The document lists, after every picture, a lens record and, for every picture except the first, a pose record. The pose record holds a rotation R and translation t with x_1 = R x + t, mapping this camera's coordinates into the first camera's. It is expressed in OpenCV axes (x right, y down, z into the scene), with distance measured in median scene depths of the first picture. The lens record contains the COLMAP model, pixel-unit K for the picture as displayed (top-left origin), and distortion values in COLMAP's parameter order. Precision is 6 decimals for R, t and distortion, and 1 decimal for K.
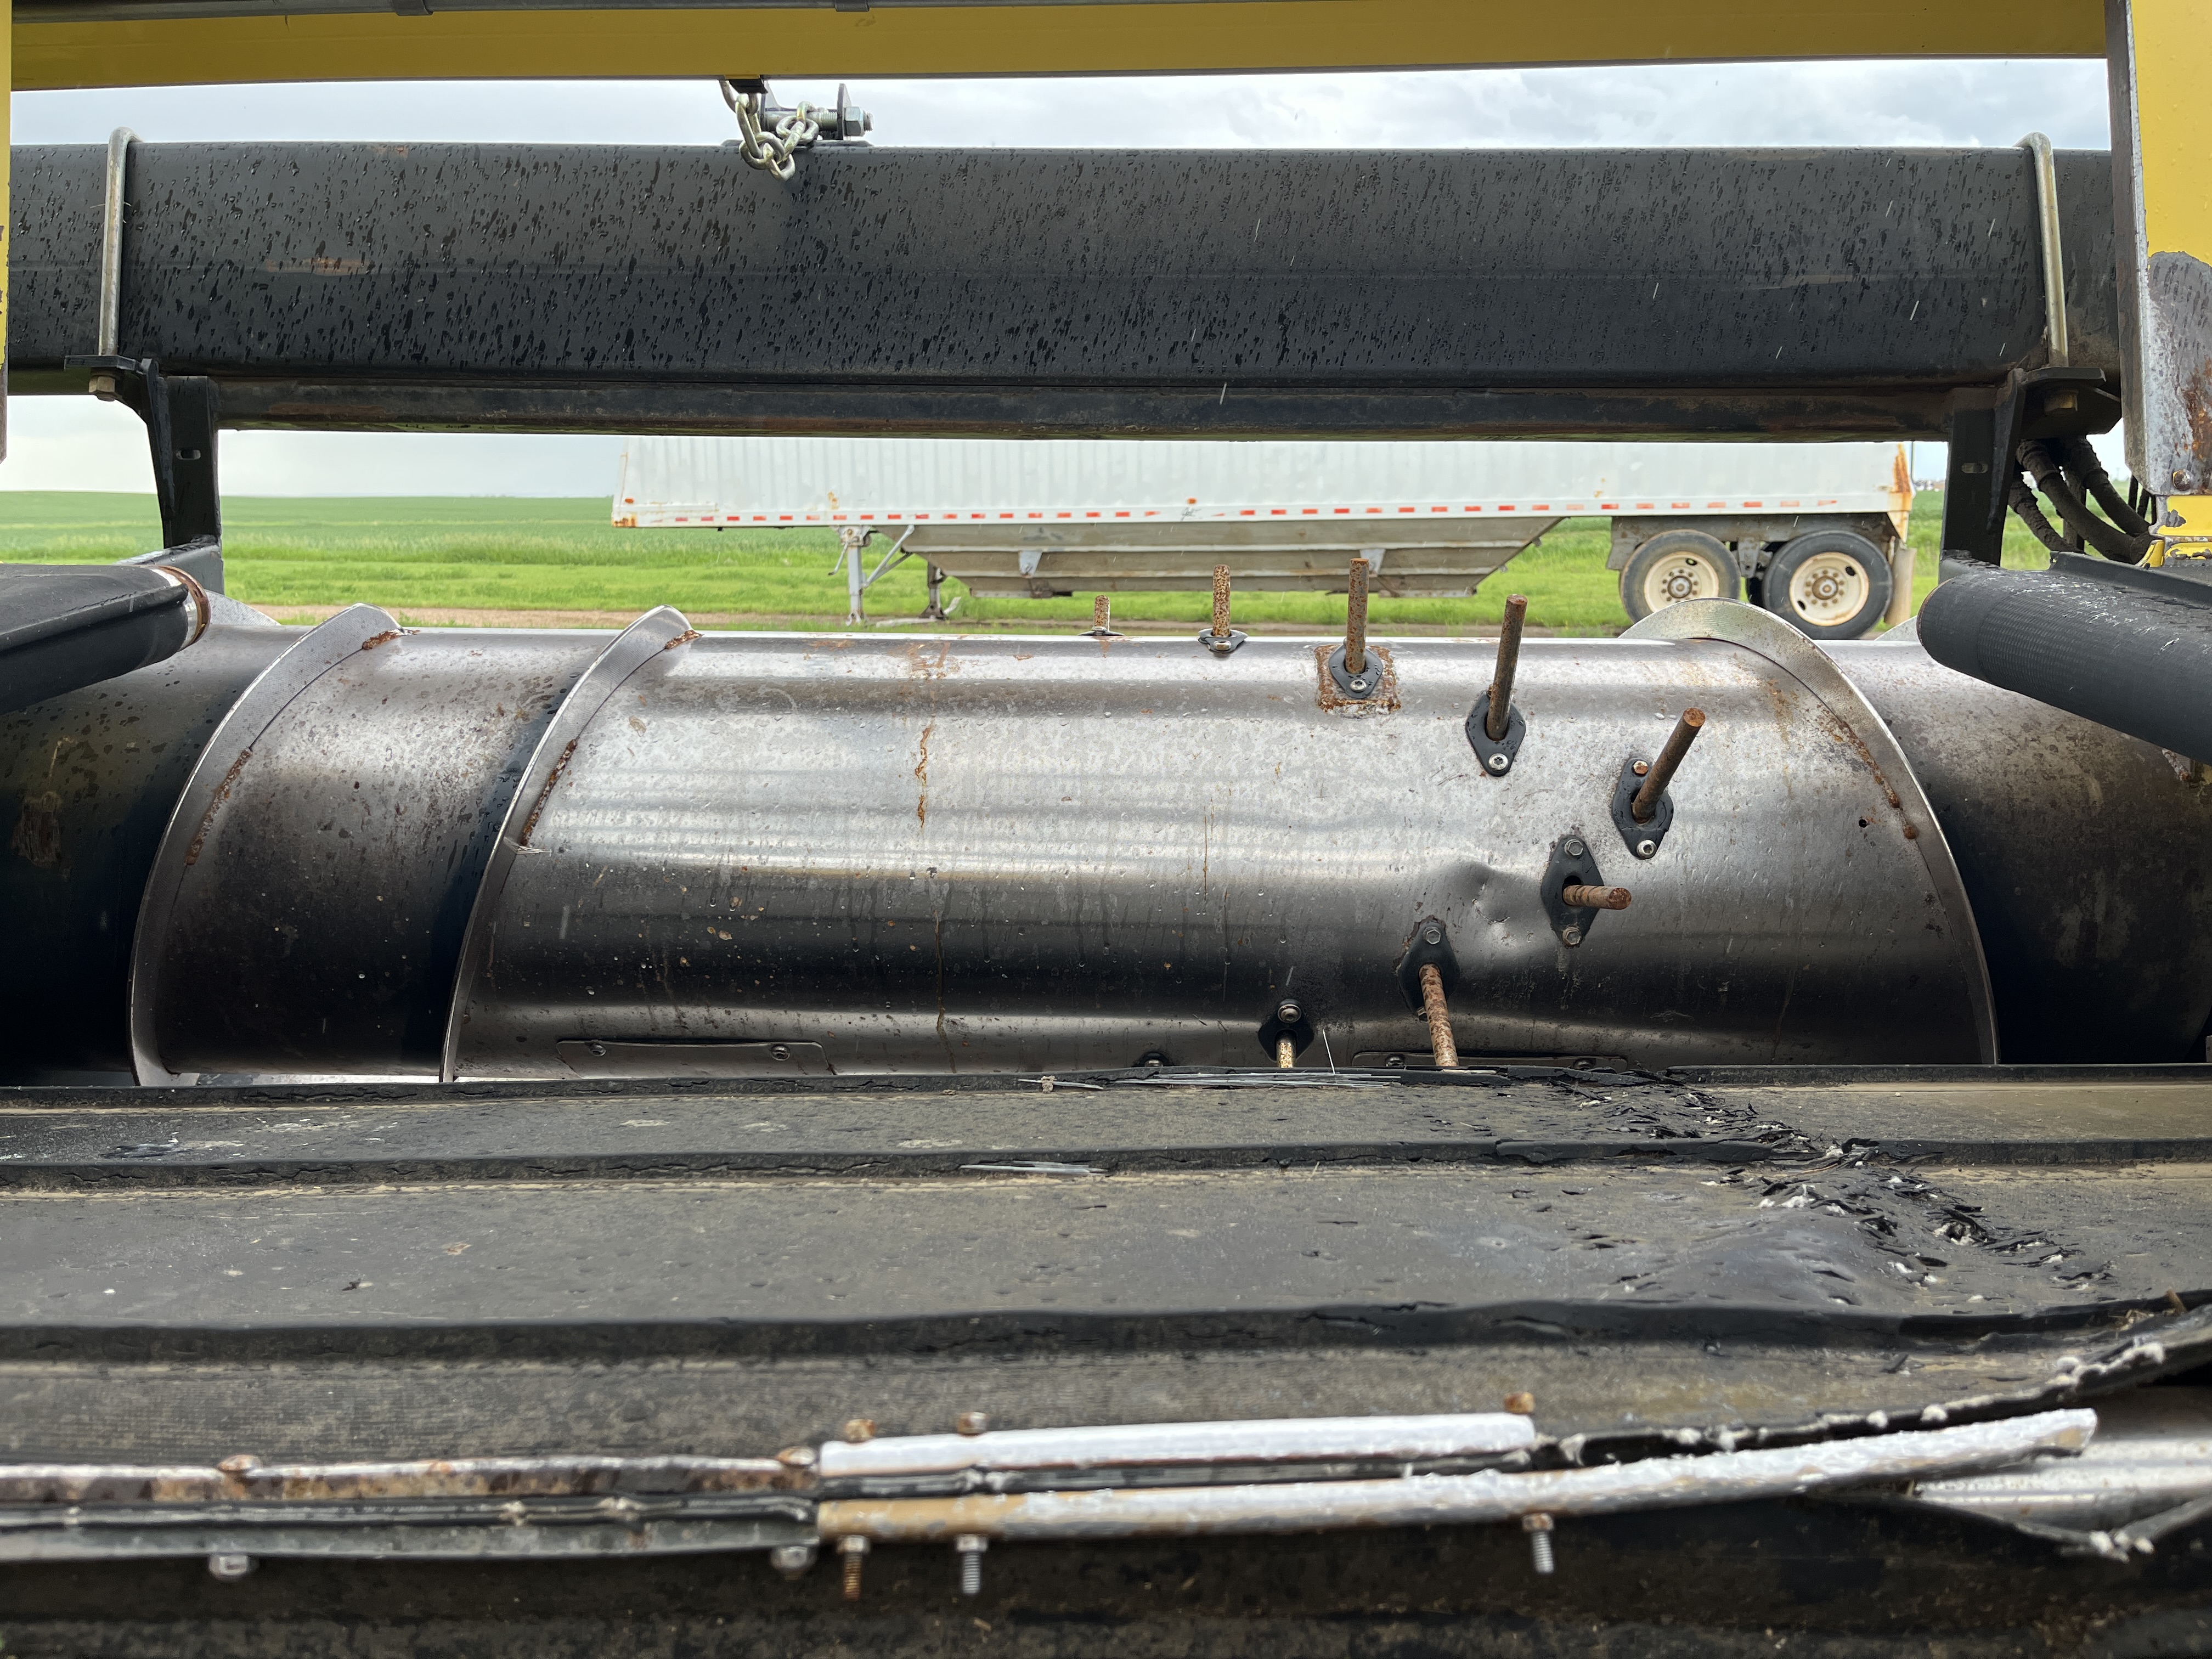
lens RADIAL K [[1666.0, 0, 1122.6], [0, 1666.0, 817.3], [0, 0, 1]] dist [0.069251, -0.091876]
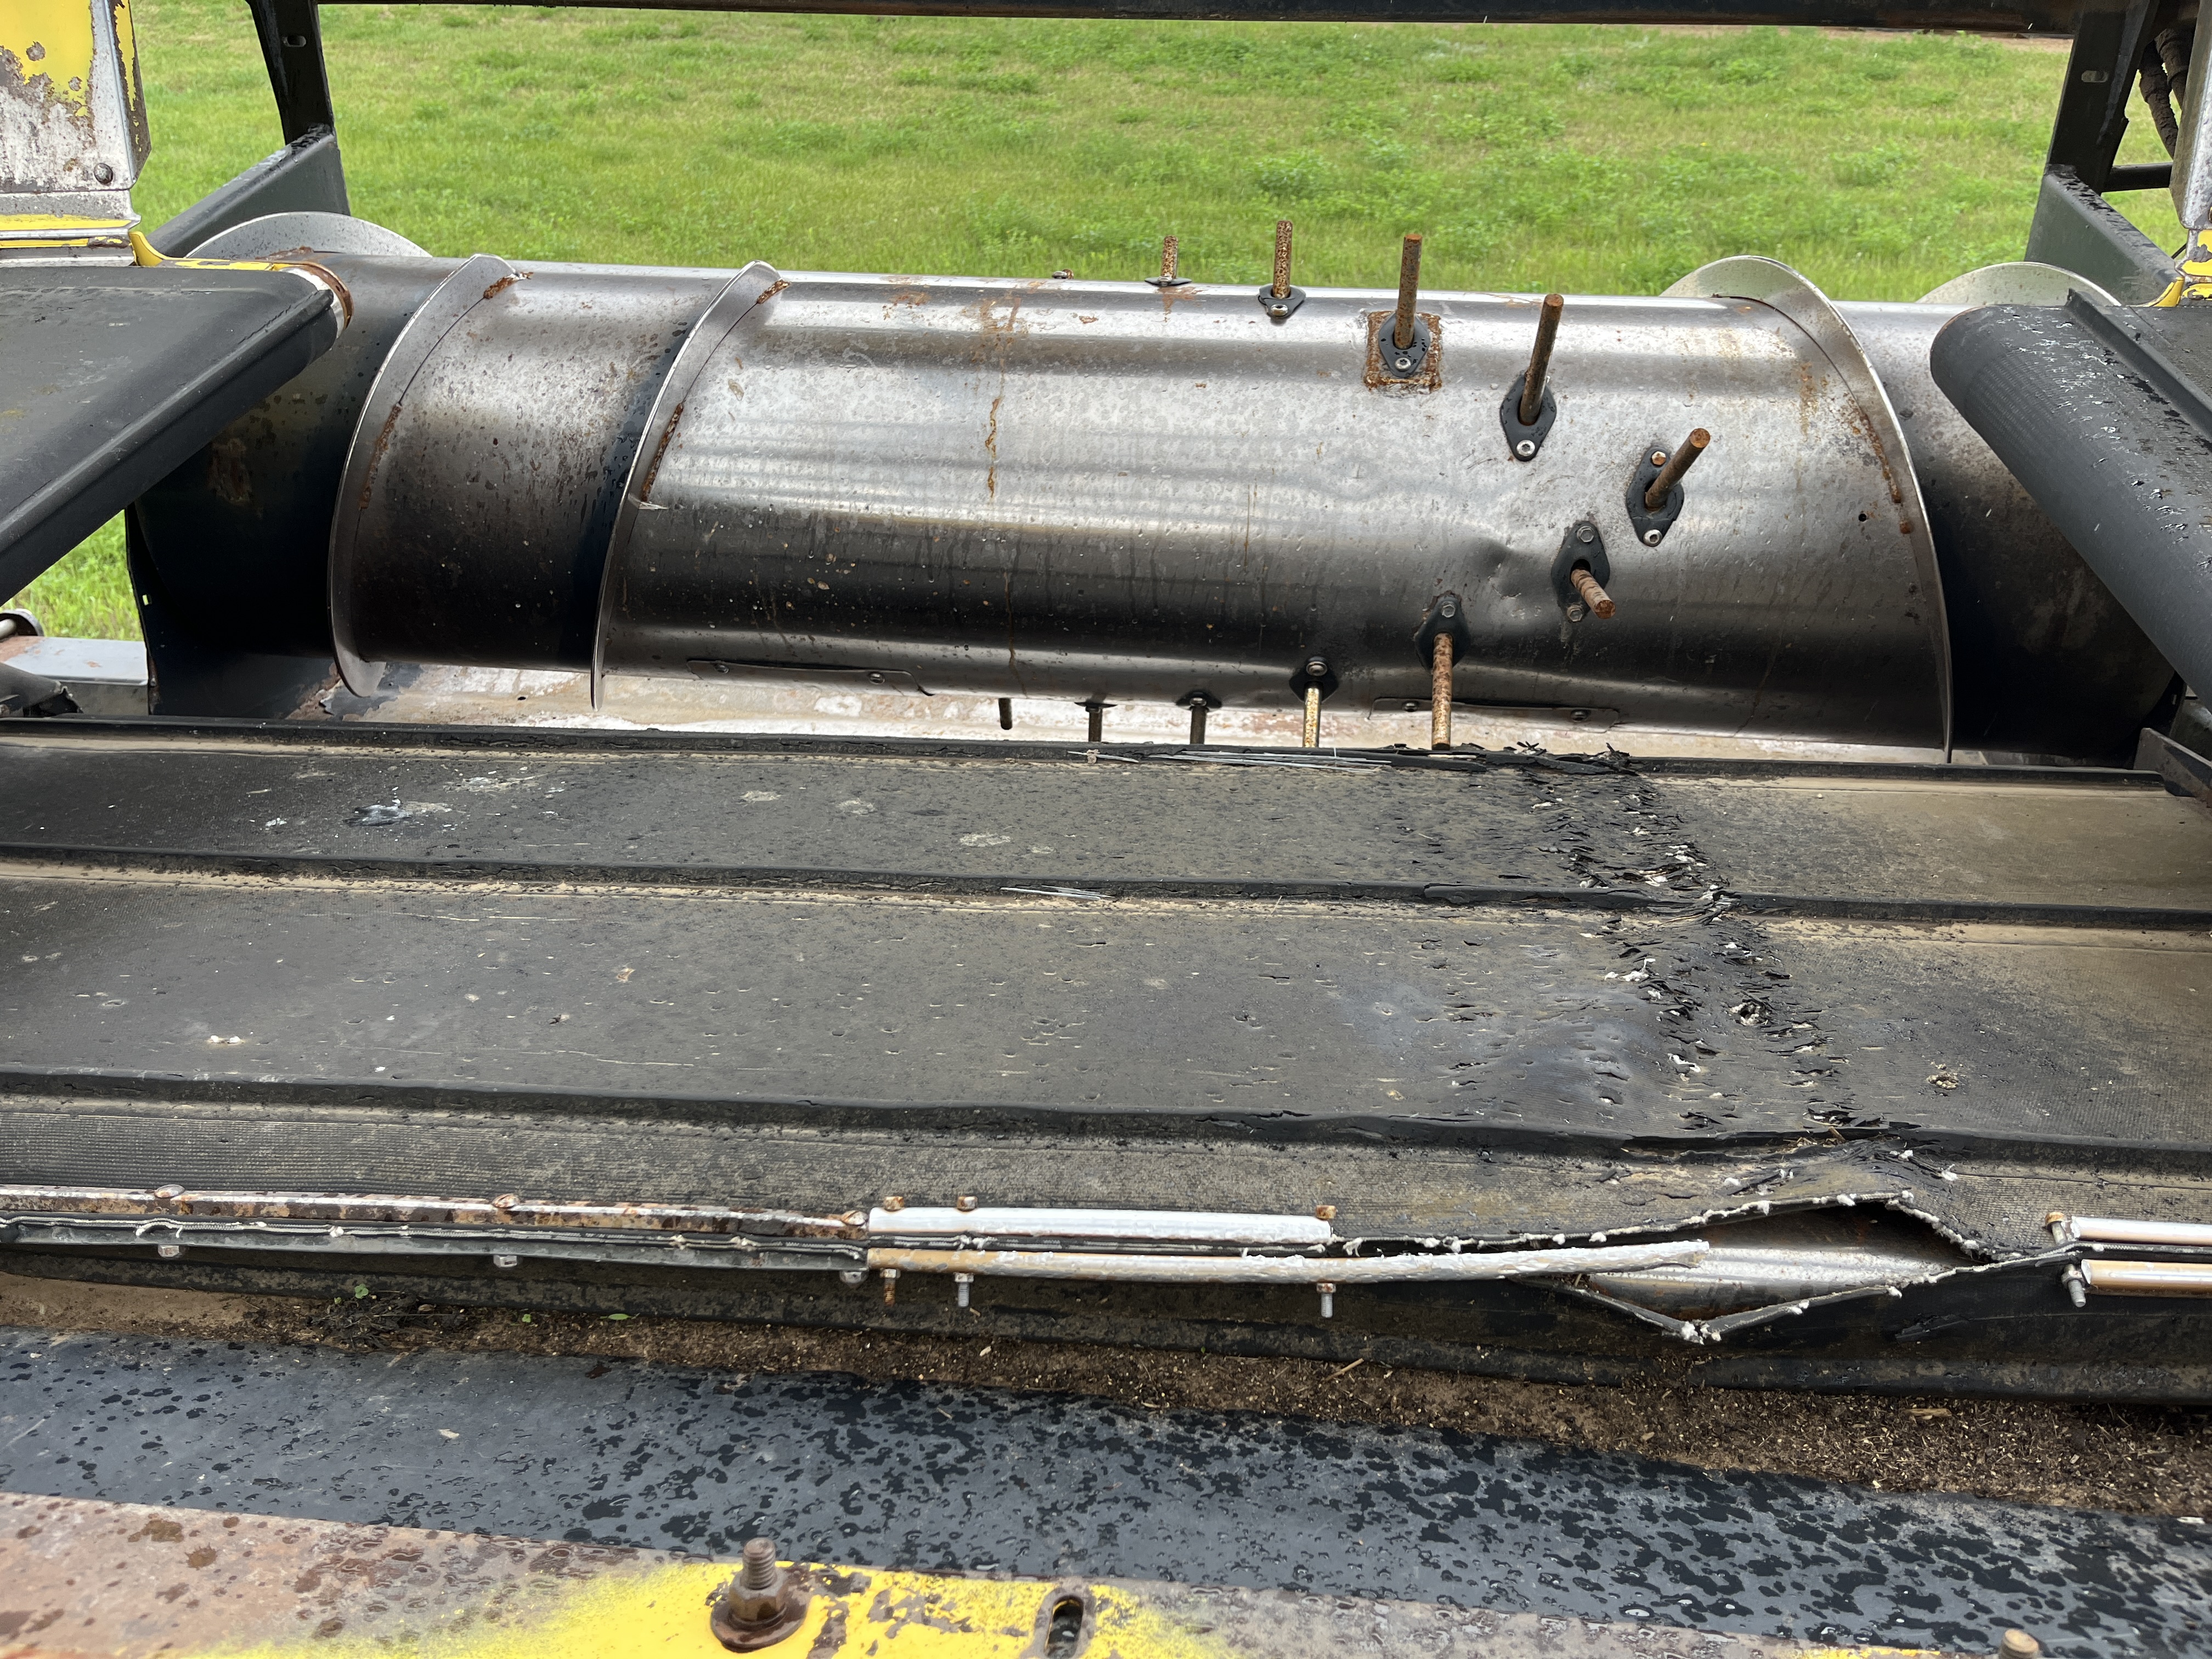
lens RADIAL K [[1666.0, 0, 1118.2], [0, 1666.0, 808.6], [0, 0, 1]] dist [0.069251, -0.091876]
pose [[0.996724, 0.041484, -0.069432, 0.079375], [-0.015833, 0.941916, 0.335476, -0.279390], [0.079316, -0.333278, 0.939486, -0.173412]]
